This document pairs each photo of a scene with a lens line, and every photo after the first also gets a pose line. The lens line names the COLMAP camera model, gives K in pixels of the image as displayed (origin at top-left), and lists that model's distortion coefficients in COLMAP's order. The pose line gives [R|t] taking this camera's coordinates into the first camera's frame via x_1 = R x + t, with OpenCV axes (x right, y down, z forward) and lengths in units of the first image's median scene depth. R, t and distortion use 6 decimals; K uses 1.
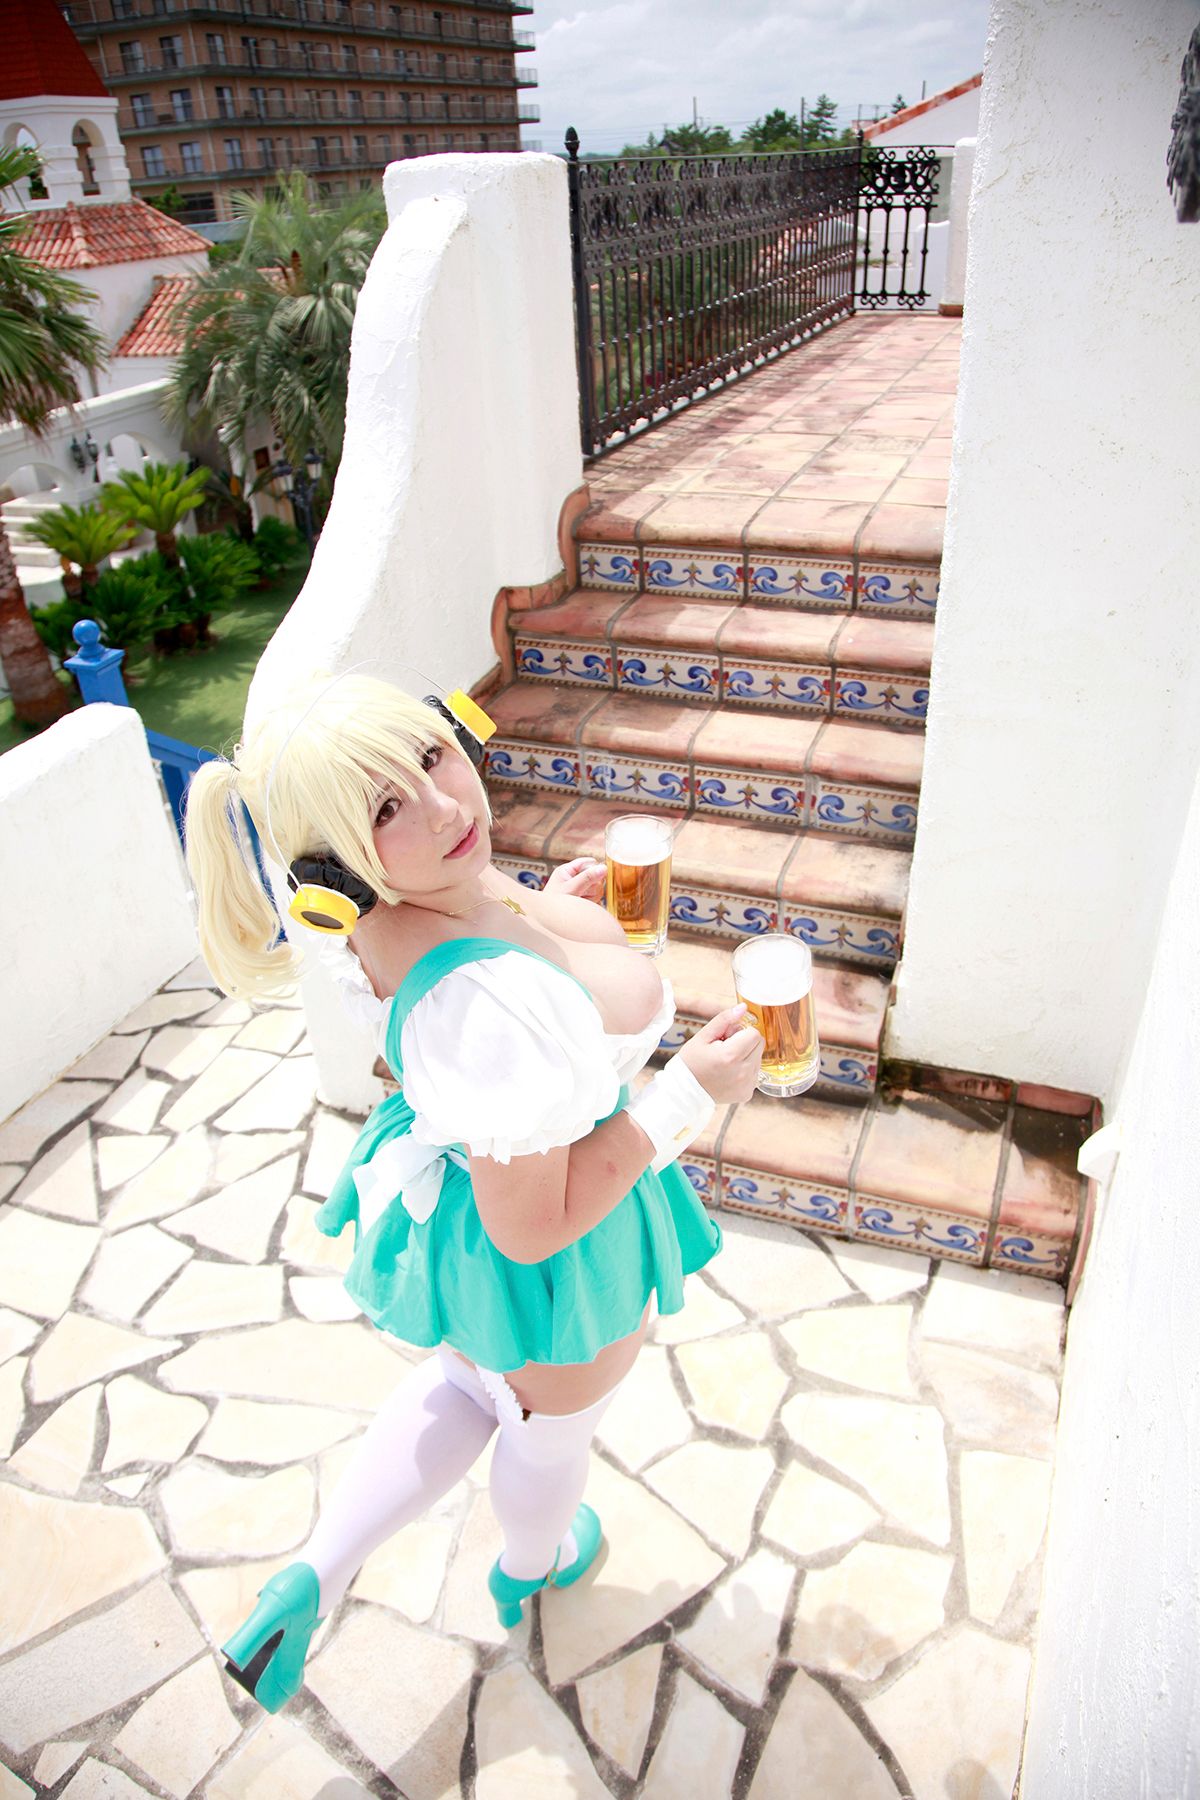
lens RADIAL K [[1207.3, 0, 592.4], [0, 1207.3, 932.5], [0, 0, 1]] dist [-0.126699, 0.063258]
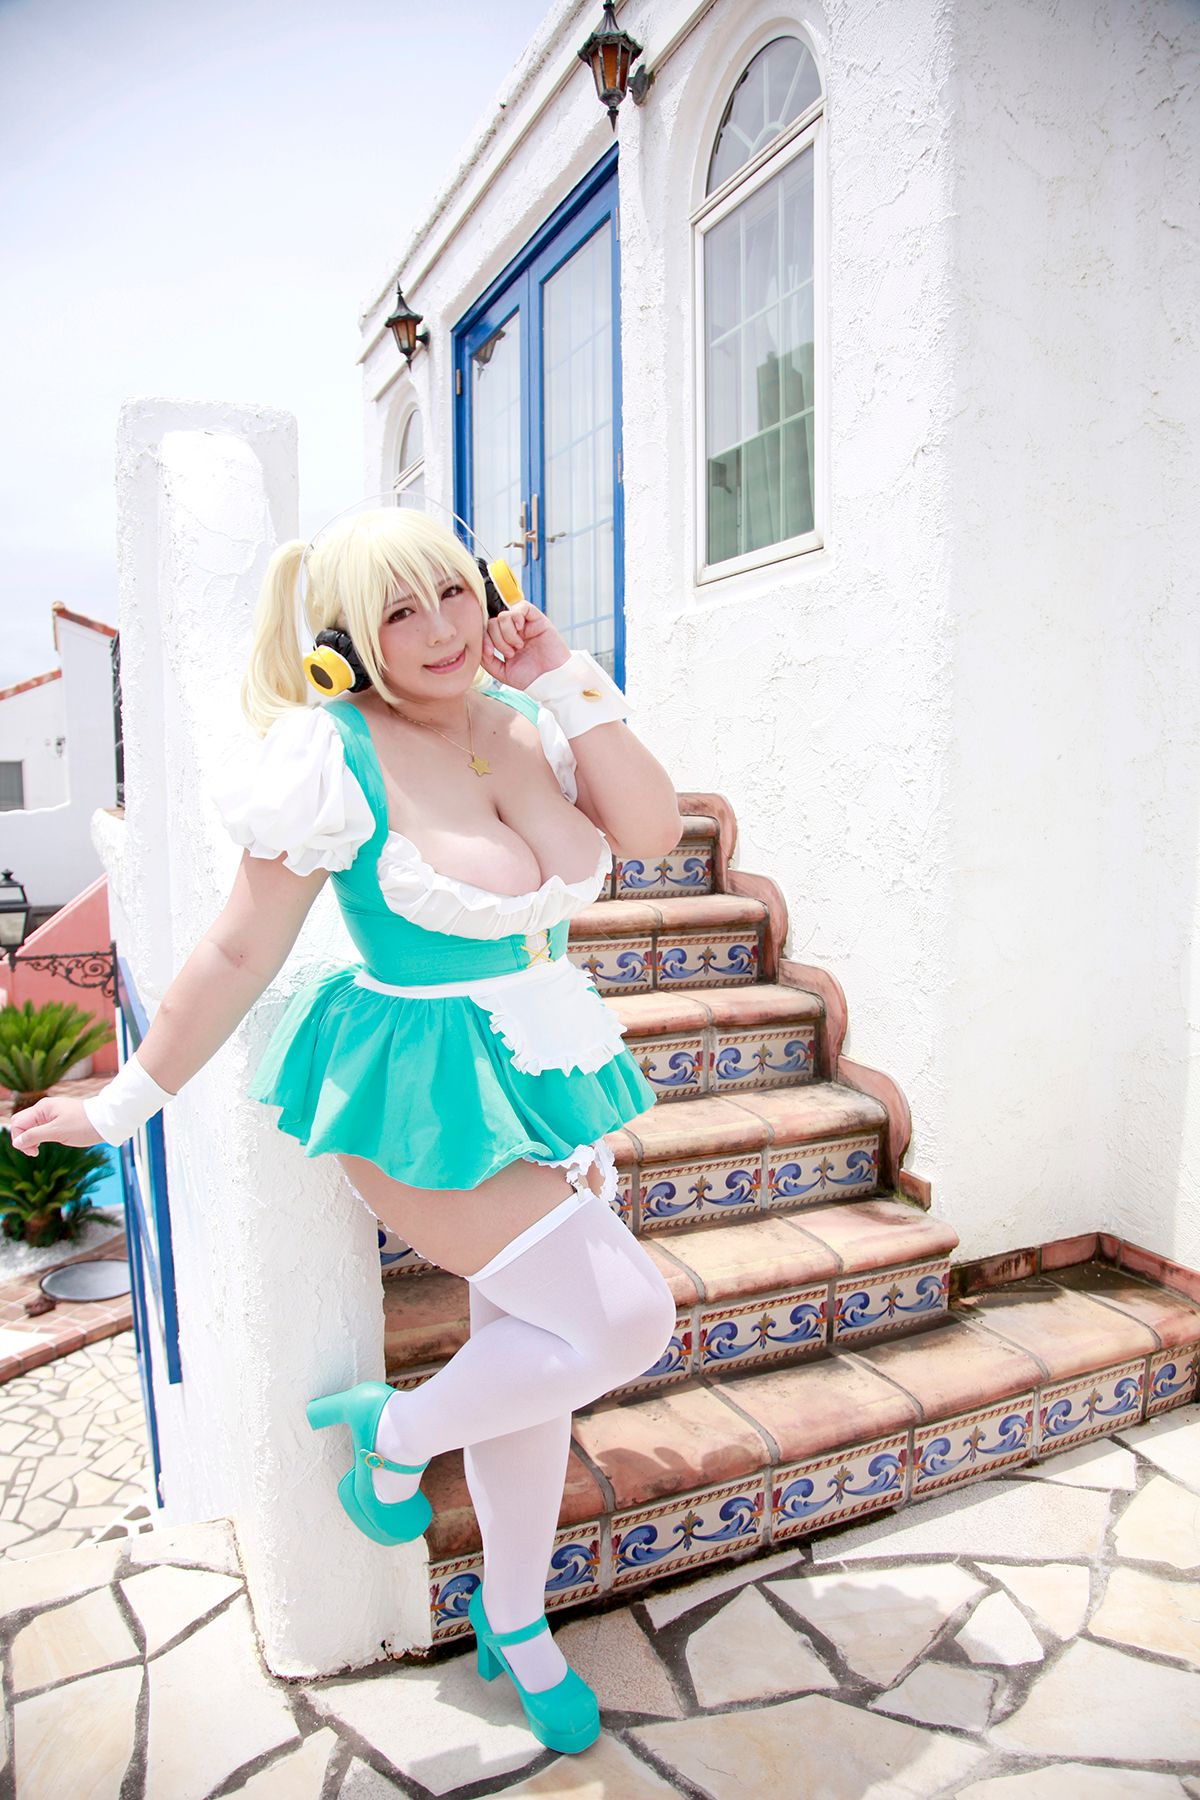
lens RADIAL K [[1224.0, 0, 588.5], [0, 1224.0, 933.9], [0, 0, 1]] dist [-0.121487, 0.063319]
pose [[0.700744, -0.043660, 0.712075, -0.524156], [0.371349, 0.874569, -0.311817, 0.060351], [-0.609145, 0.482932, 0.629062, 0.410357]]
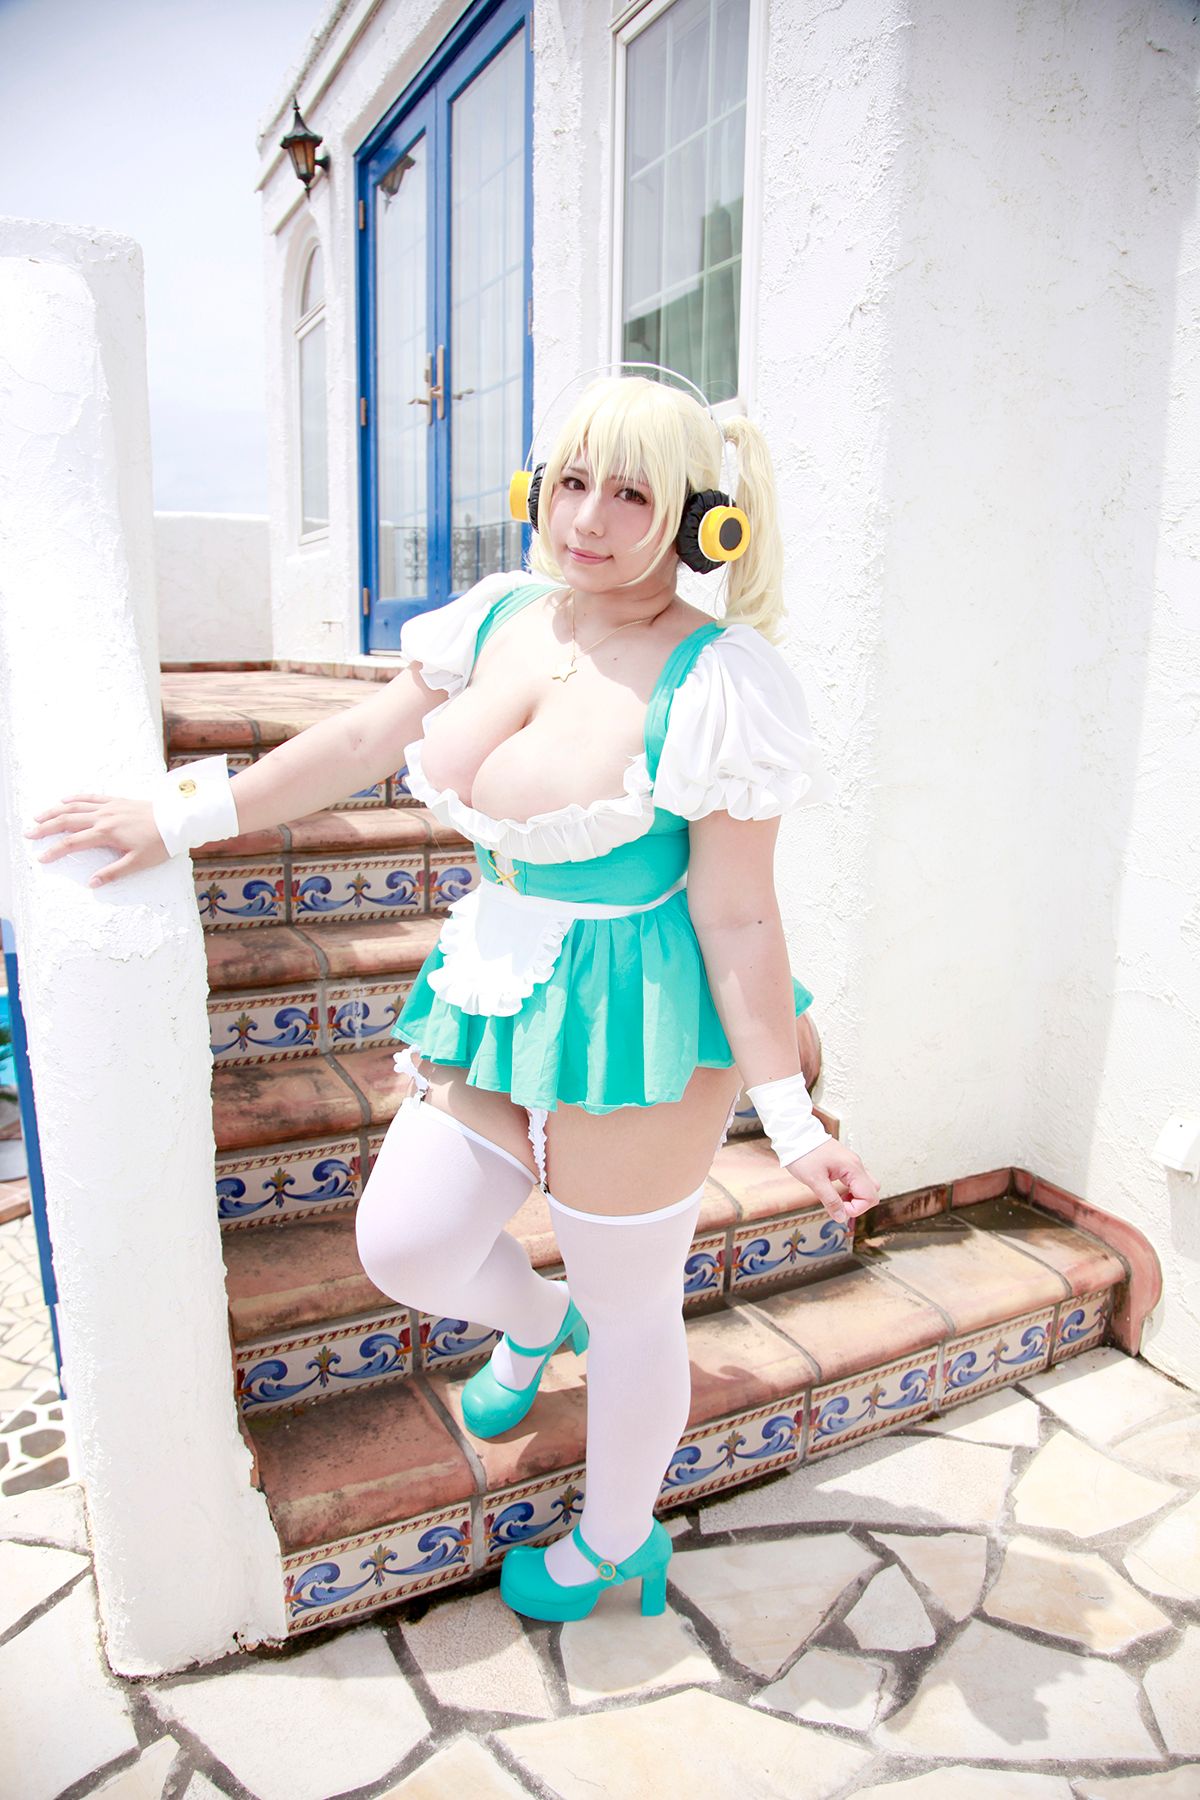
lens RADIAL K [[1219.8, 0, 586.2], [0, 1219.8, 937.0], [0, 0, 1]] dist [-0.124604, 0.064569]
pose [[0.658927, -0.115995, 0.743210, -0.450384], [0.374395, 0.907533, -0.190296, 0.019050], [-0.652414, 0.403645, 0.641426, 0.429627]]
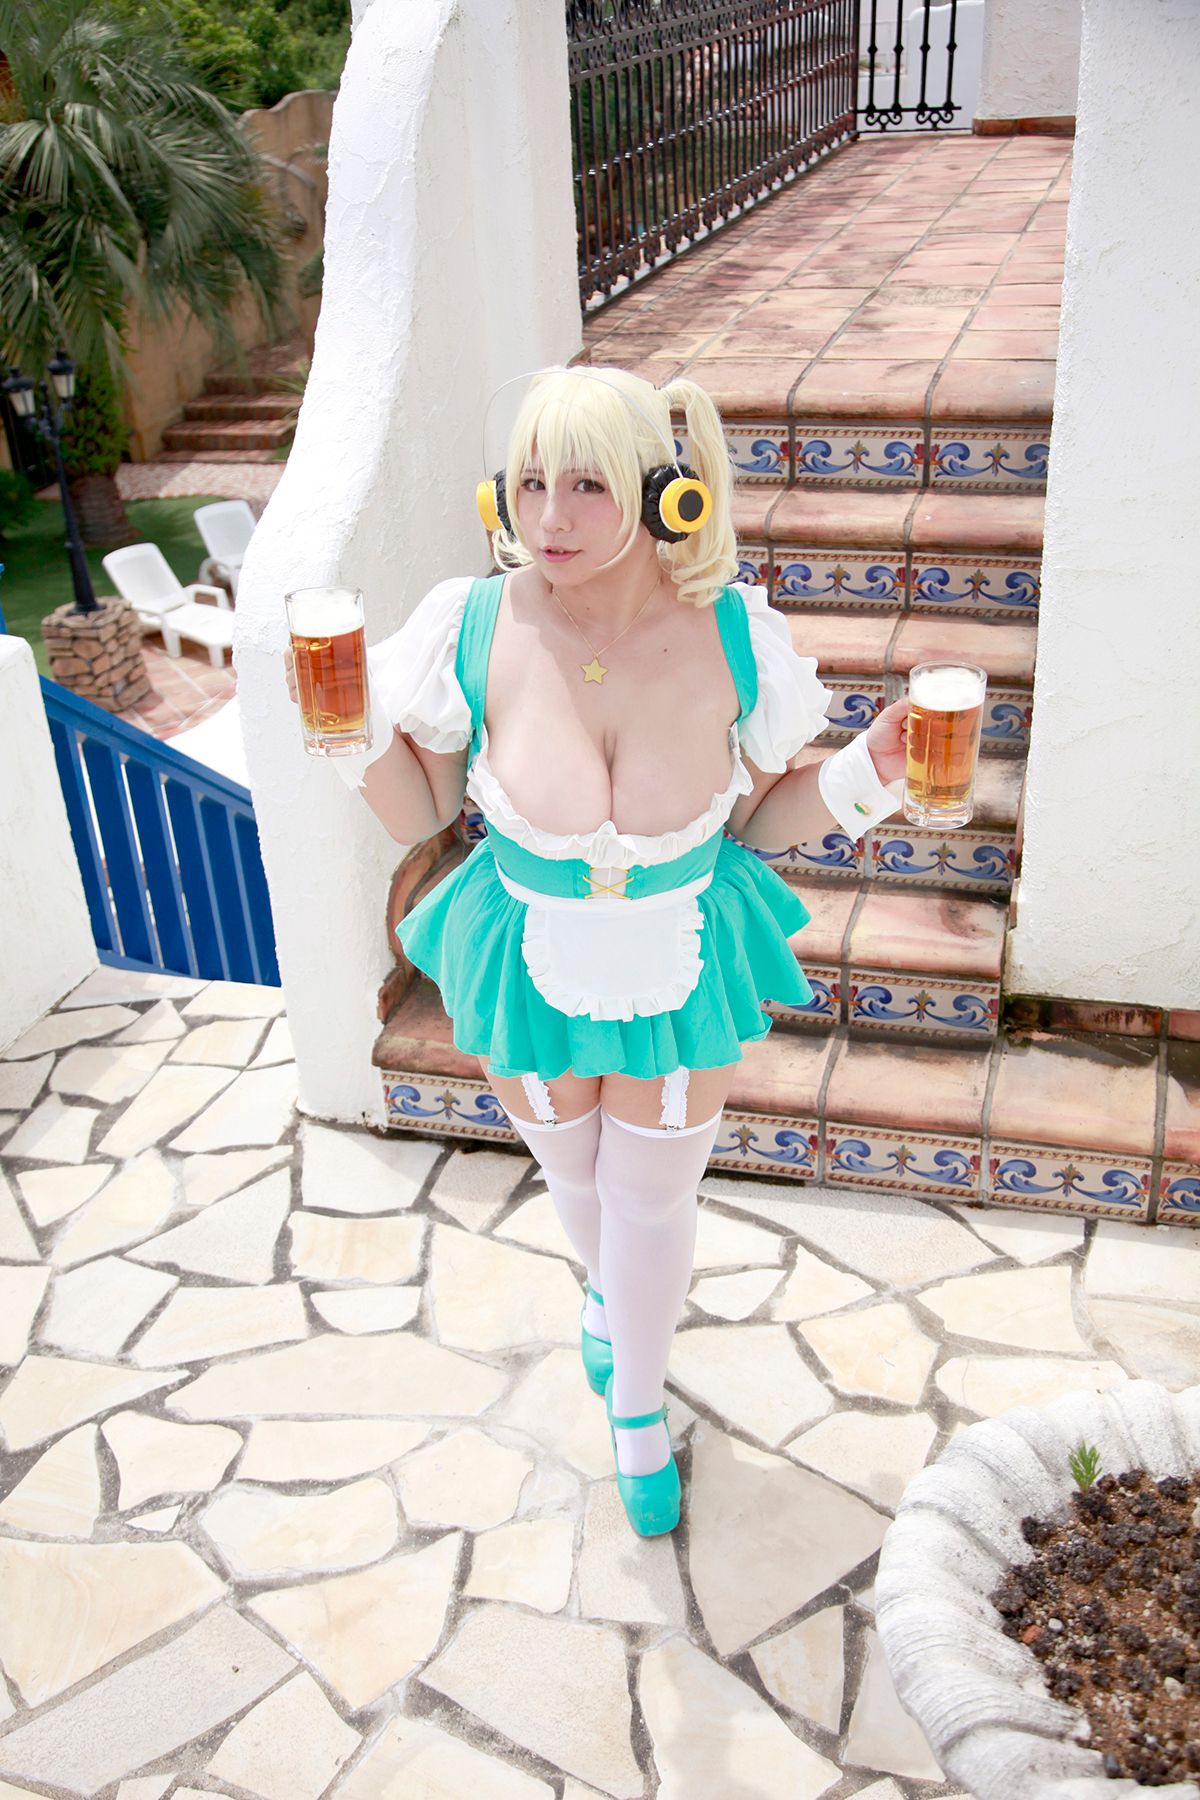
lens RADIAL K [[1827.3, 0, 587.7], [0, 1827.3, 951.5], [0, 0, 1]] dist [-0.004917, 0.102418]
pose [[0.996085, -0.045339, 0.075889, -0.130838], [0.051068, 0.995850, -0.075331, 0.140517], [-0.072158, 0.078912, 0.994267, -0.234026]]
